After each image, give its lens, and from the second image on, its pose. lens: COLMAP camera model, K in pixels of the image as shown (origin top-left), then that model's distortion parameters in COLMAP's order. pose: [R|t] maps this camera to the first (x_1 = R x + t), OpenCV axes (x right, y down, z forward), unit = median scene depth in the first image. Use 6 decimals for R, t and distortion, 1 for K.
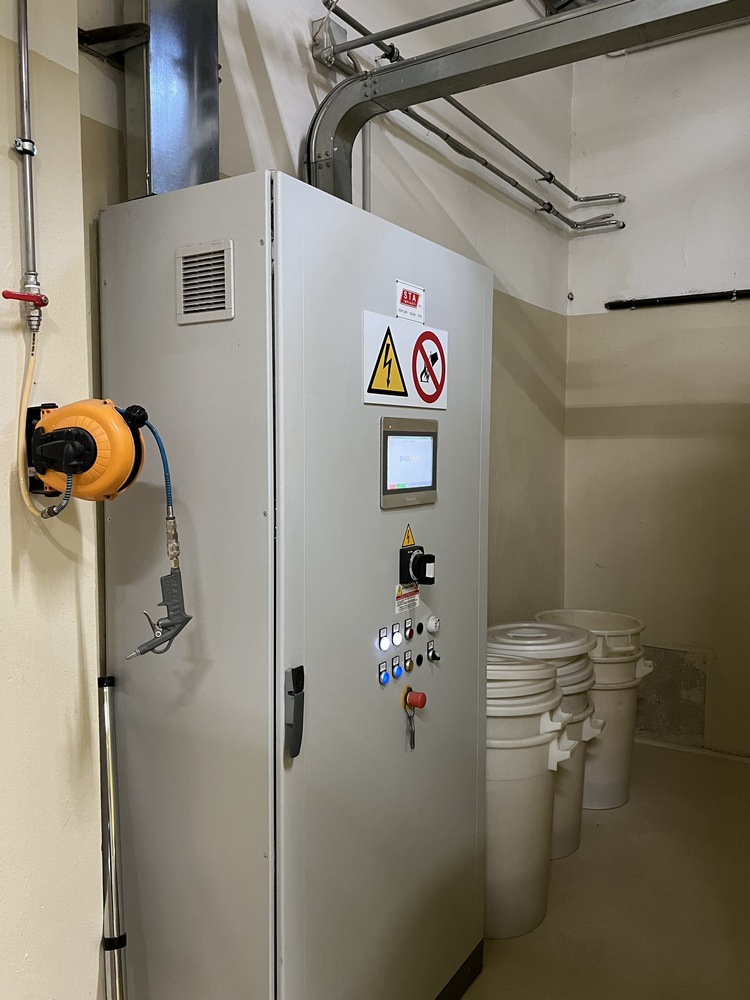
lens RADIAL K [[805.4, 0, 375.5], [0, 805.4, 499.4], [0, 0, 1]] dist [0.016285, -0.003593]
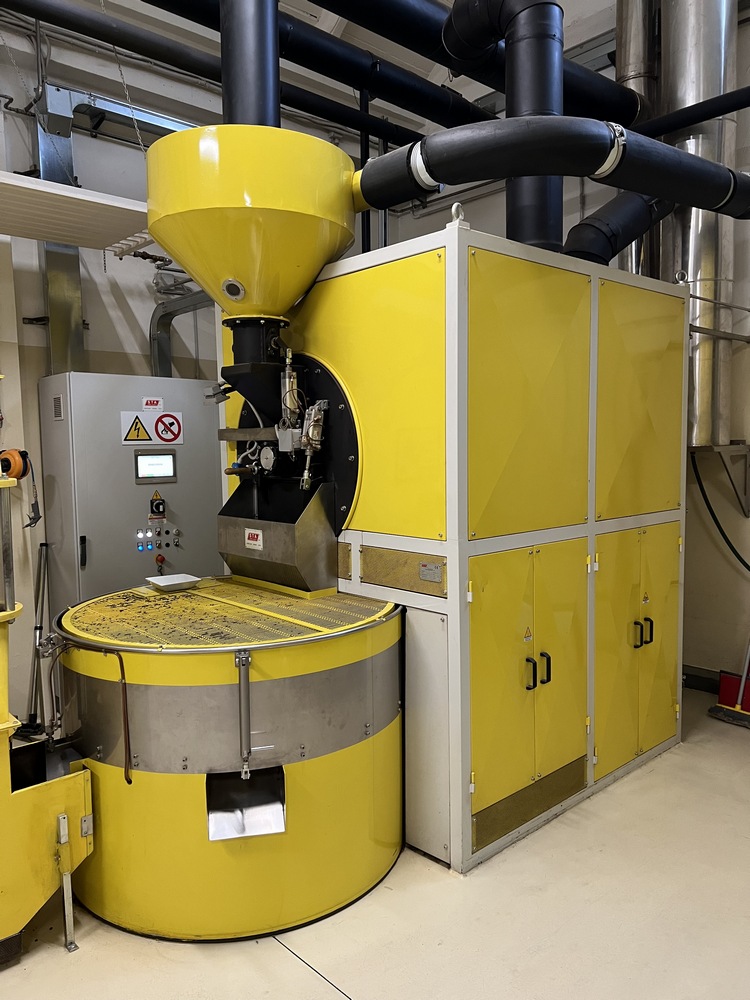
lens RADIAL K [[750.5, 0, 375.3], [0, 750.5, 502.6], [0, 0, 1]] dist [0.051184, -0.056387]
pose [[0.962972, 0.002219, -0.269592, 1.355910], [0.000606, 0.999946, 0.010394, 0.045218], [0.269601, -0.010173, 0.962918, -1.115916]]
